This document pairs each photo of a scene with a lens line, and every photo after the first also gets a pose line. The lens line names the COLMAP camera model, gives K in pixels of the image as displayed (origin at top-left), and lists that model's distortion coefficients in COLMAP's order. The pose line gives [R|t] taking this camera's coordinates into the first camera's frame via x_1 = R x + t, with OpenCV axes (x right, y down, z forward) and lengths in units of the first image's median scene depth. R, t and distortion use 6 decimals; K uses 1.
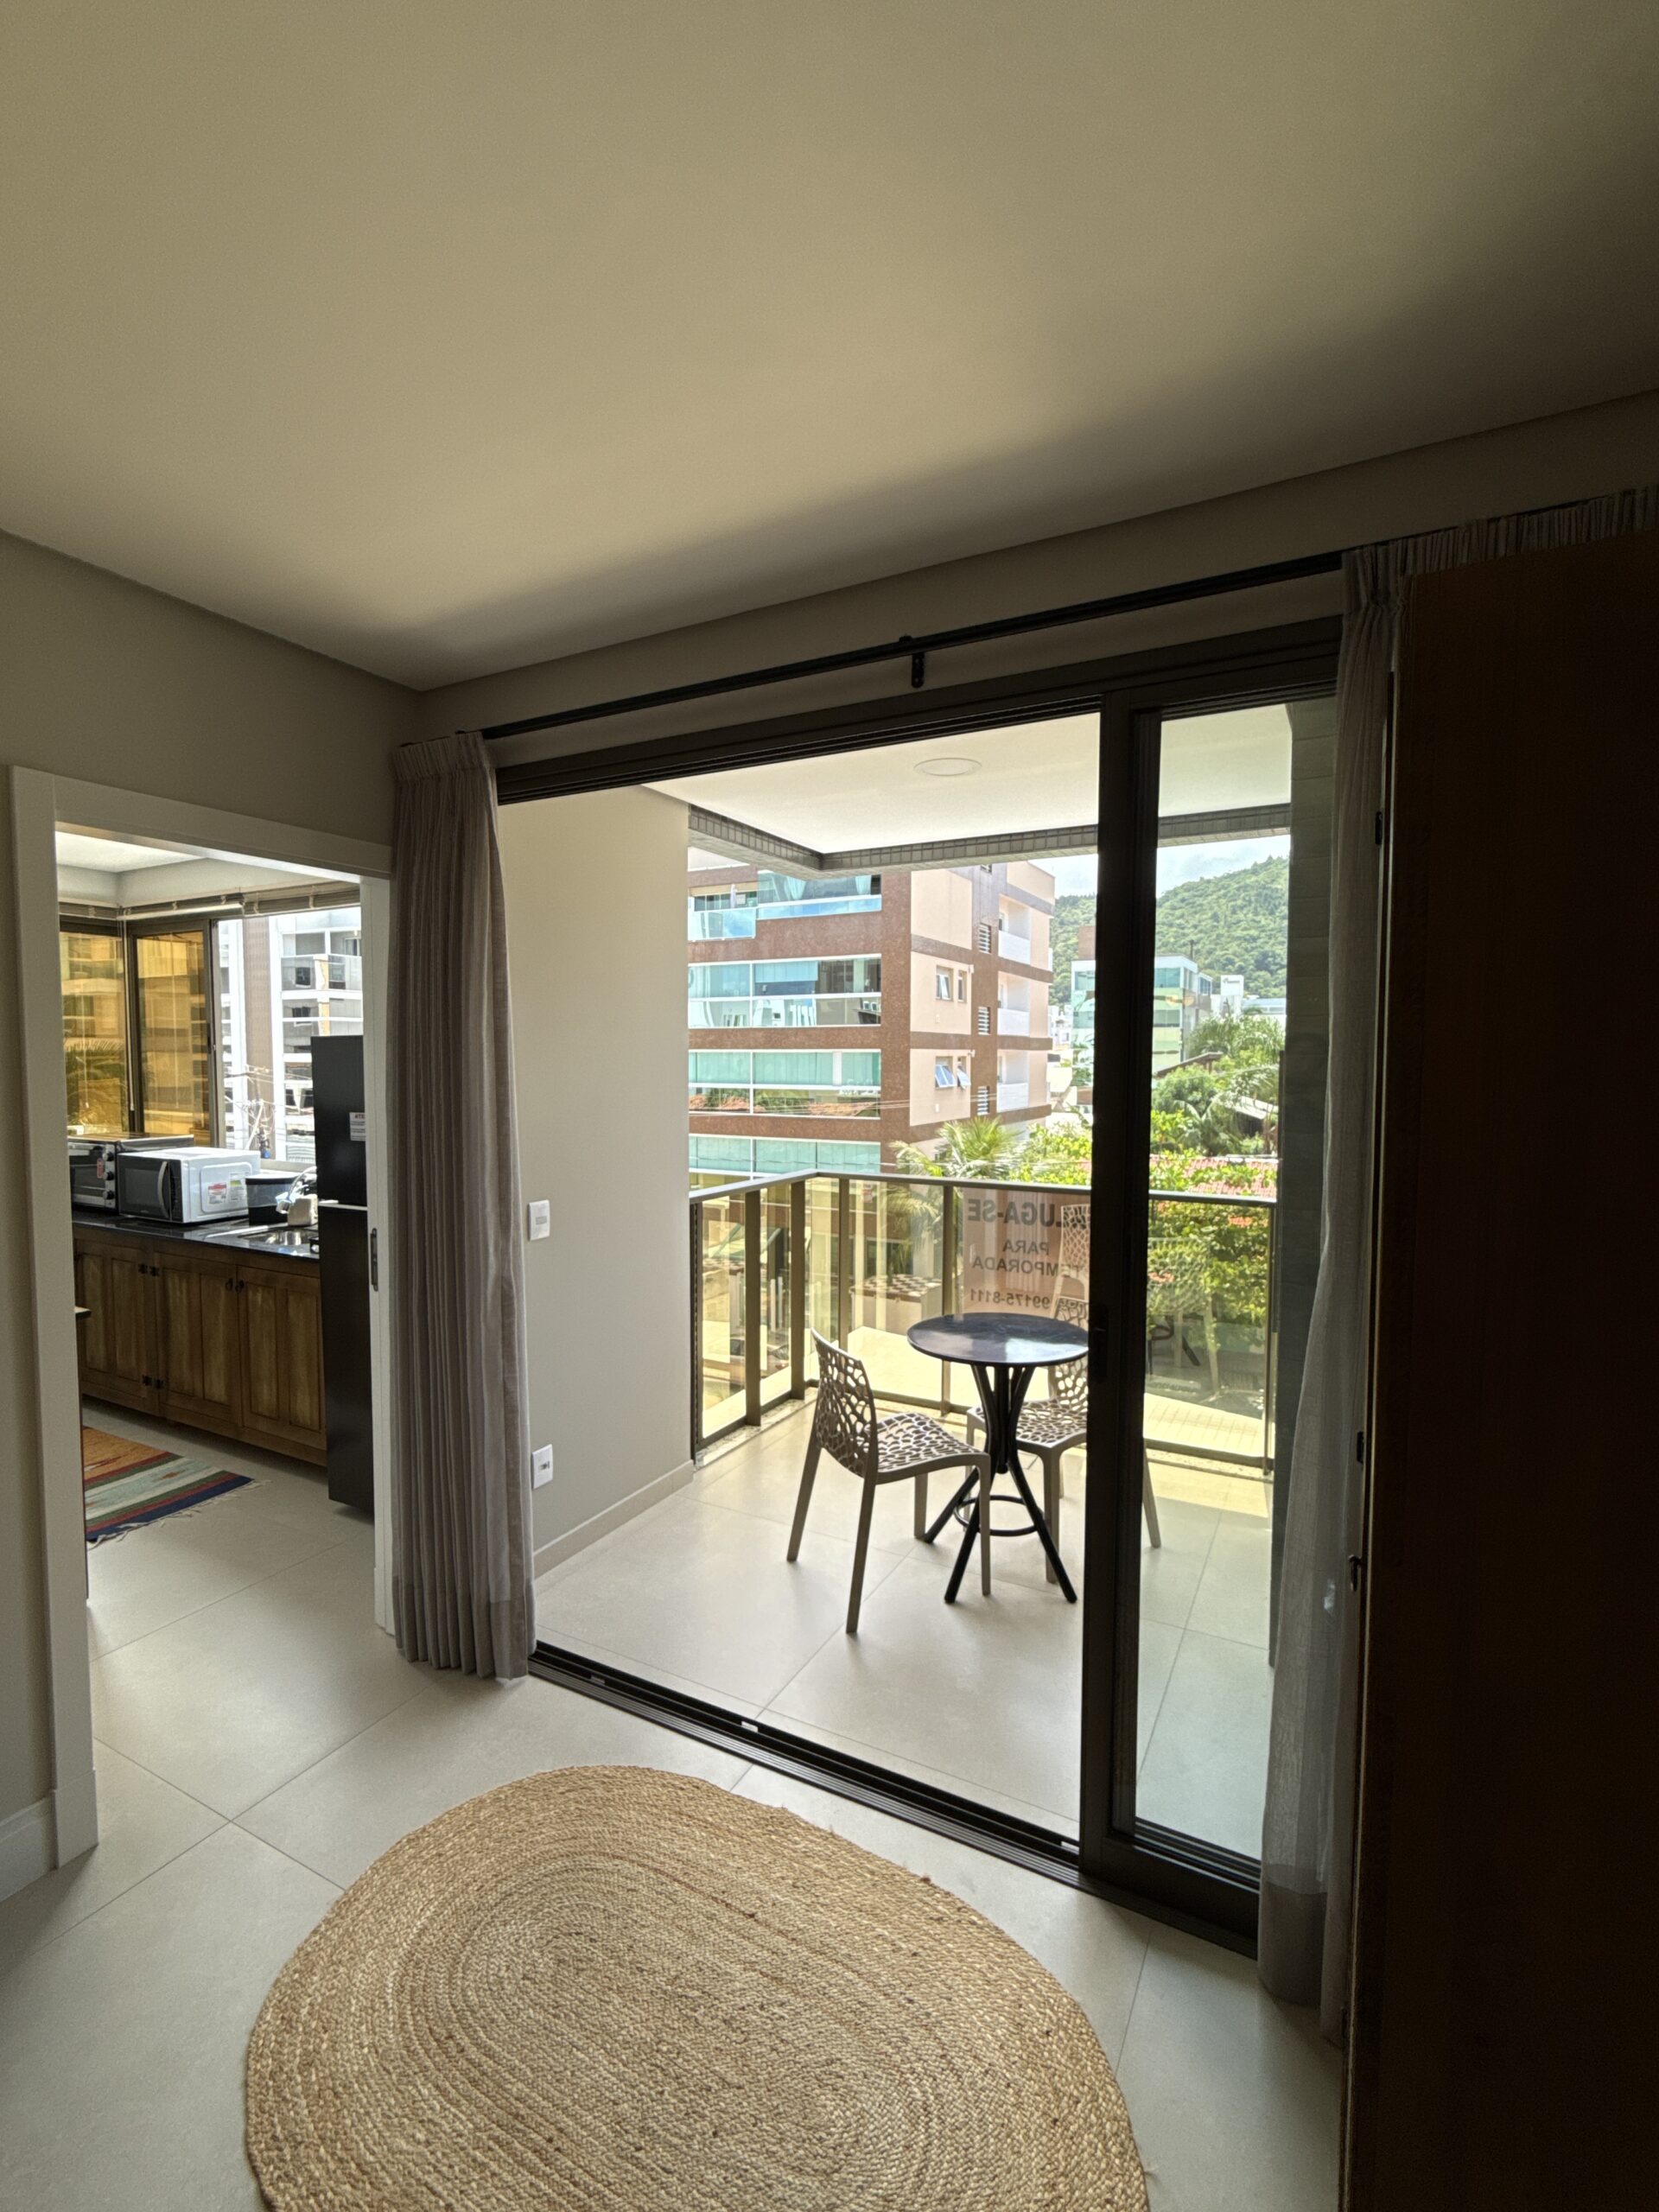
lens RADIAL K [[998.2, 0, 833.9], [0, 998.2, 1113.1], [0, 0, 1]] dist [-0.002512, -0.000218]
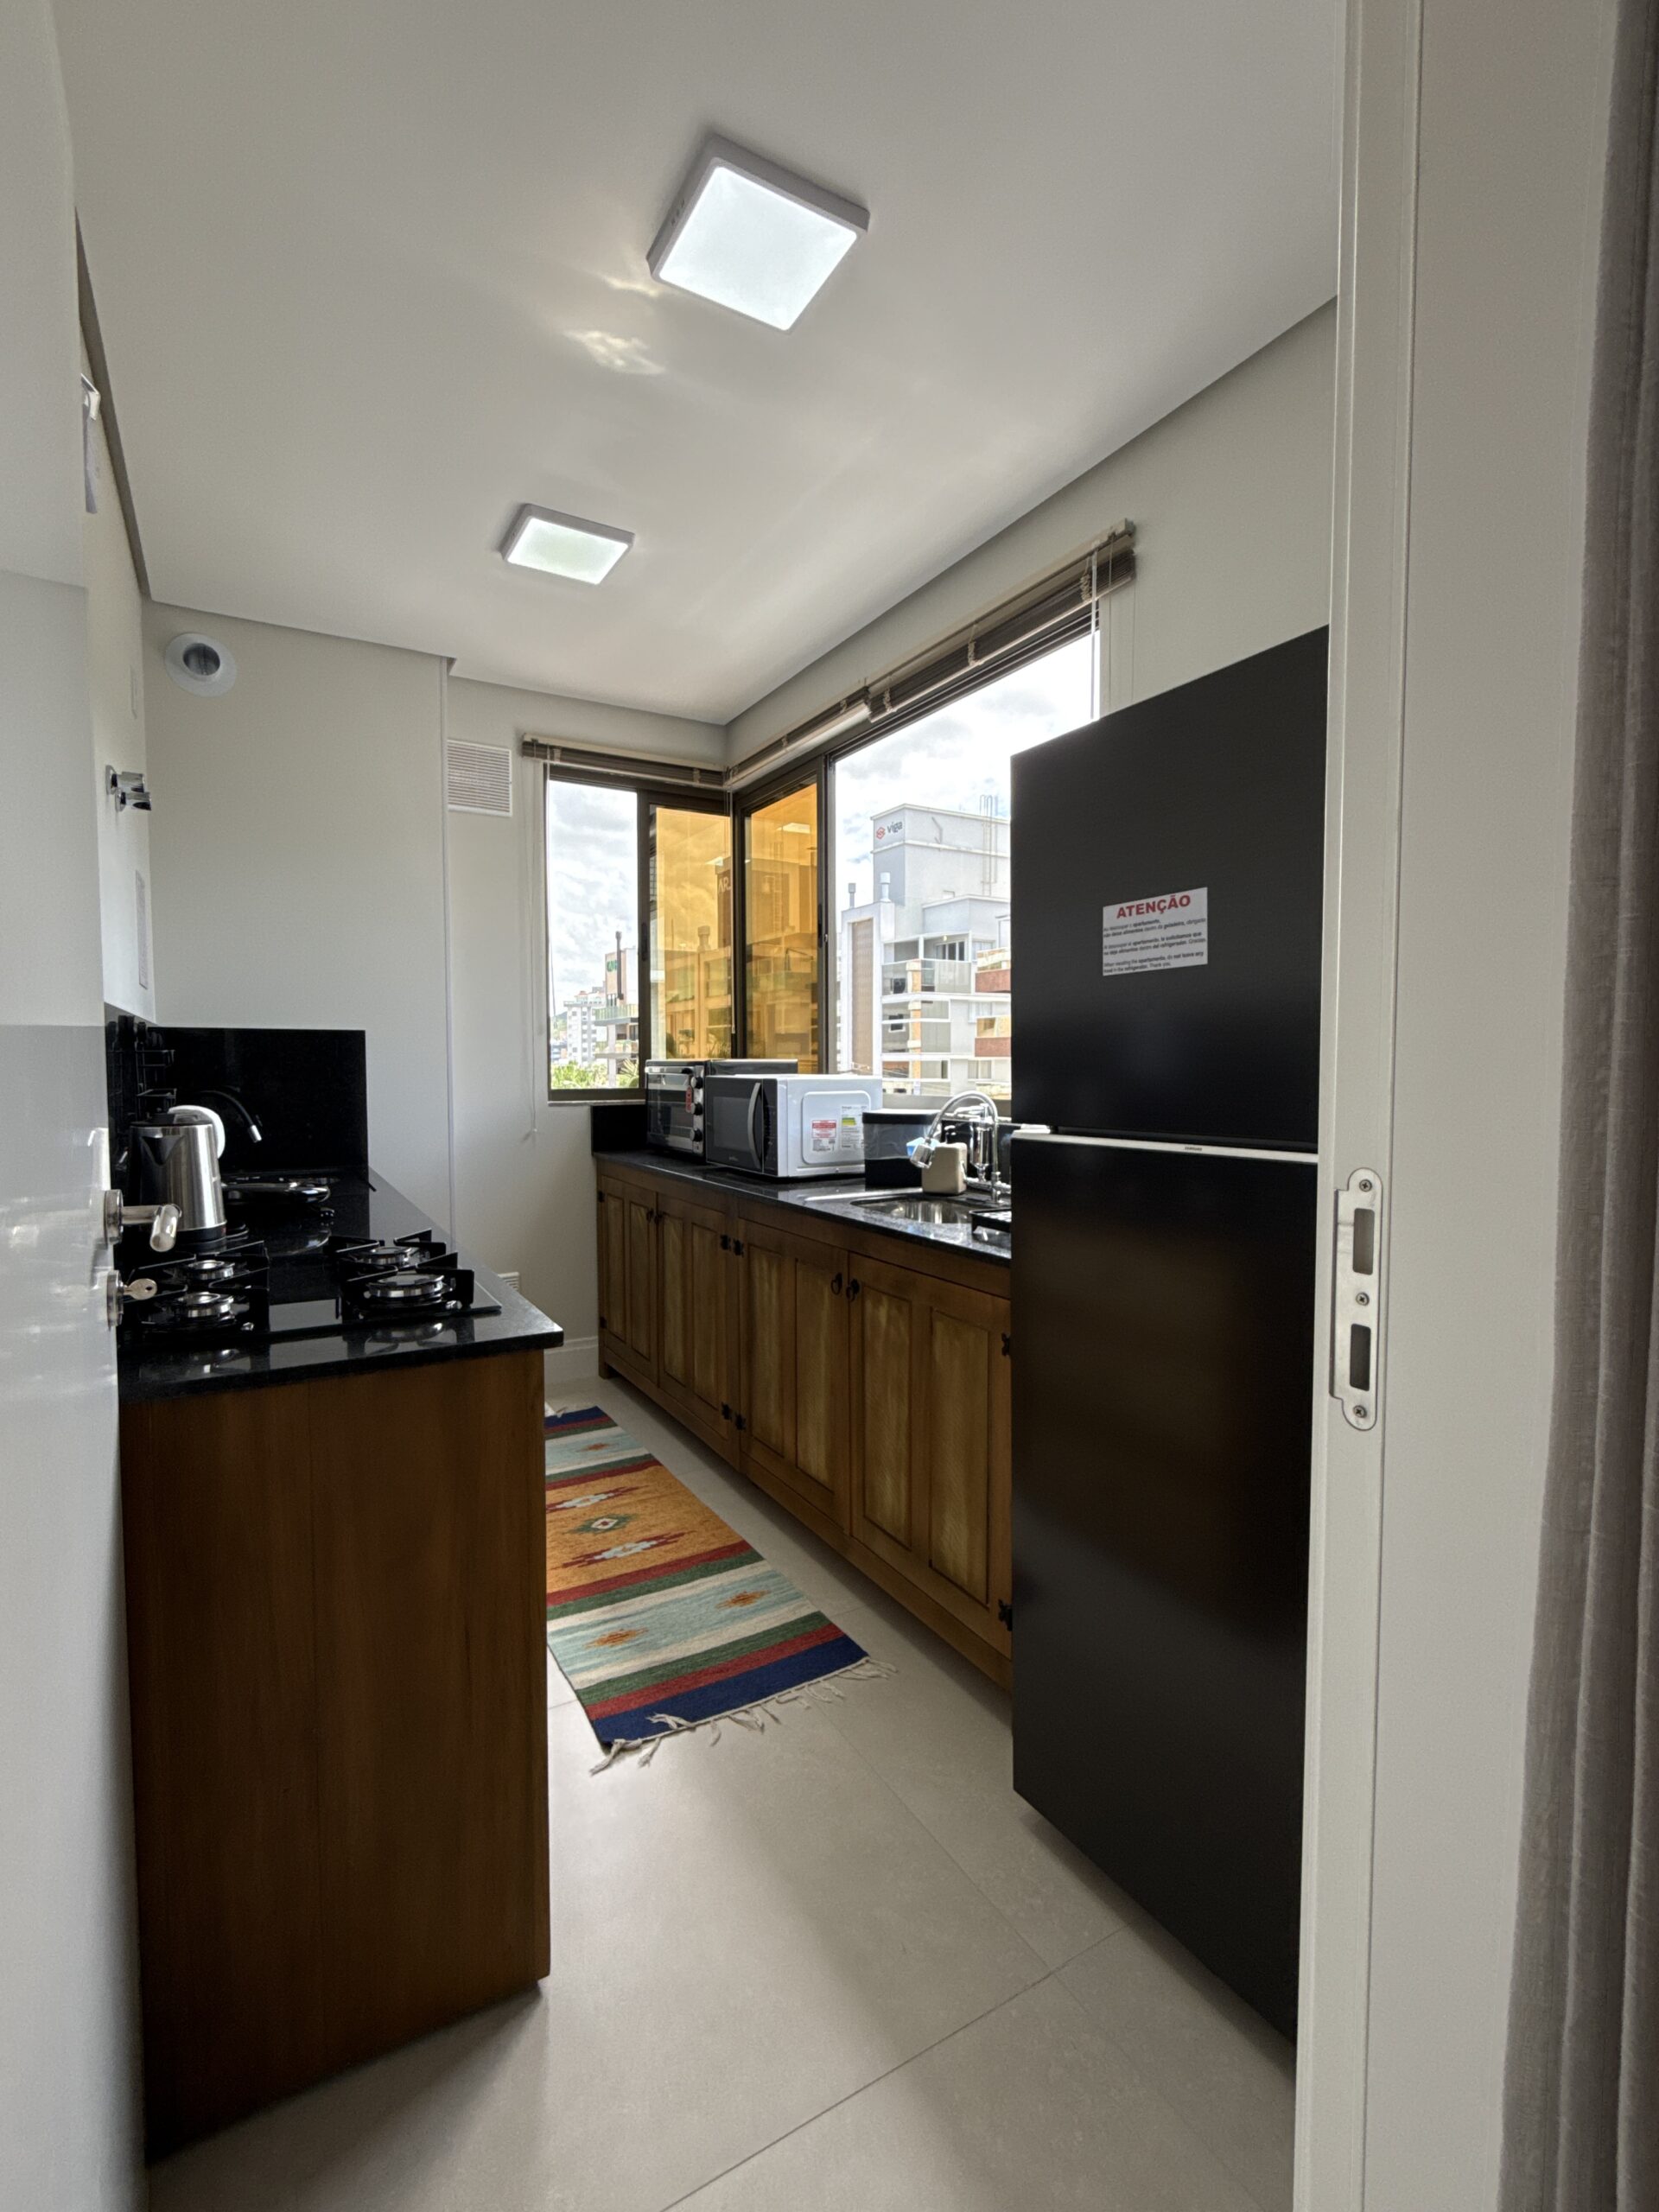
lens RADIAL K [[998.2, 0, 833.9], [0, 998.2, 1113.1], [0, 0, 1]] dist [-0.002512, -0.000218]
pose [[0.852986, 0.022019, -0.521469, -0.282808], [-0.025376, 0.999678, 0.000703, 0.066791], [0.521316, 0.012633, 0.853270, 0.462505]]
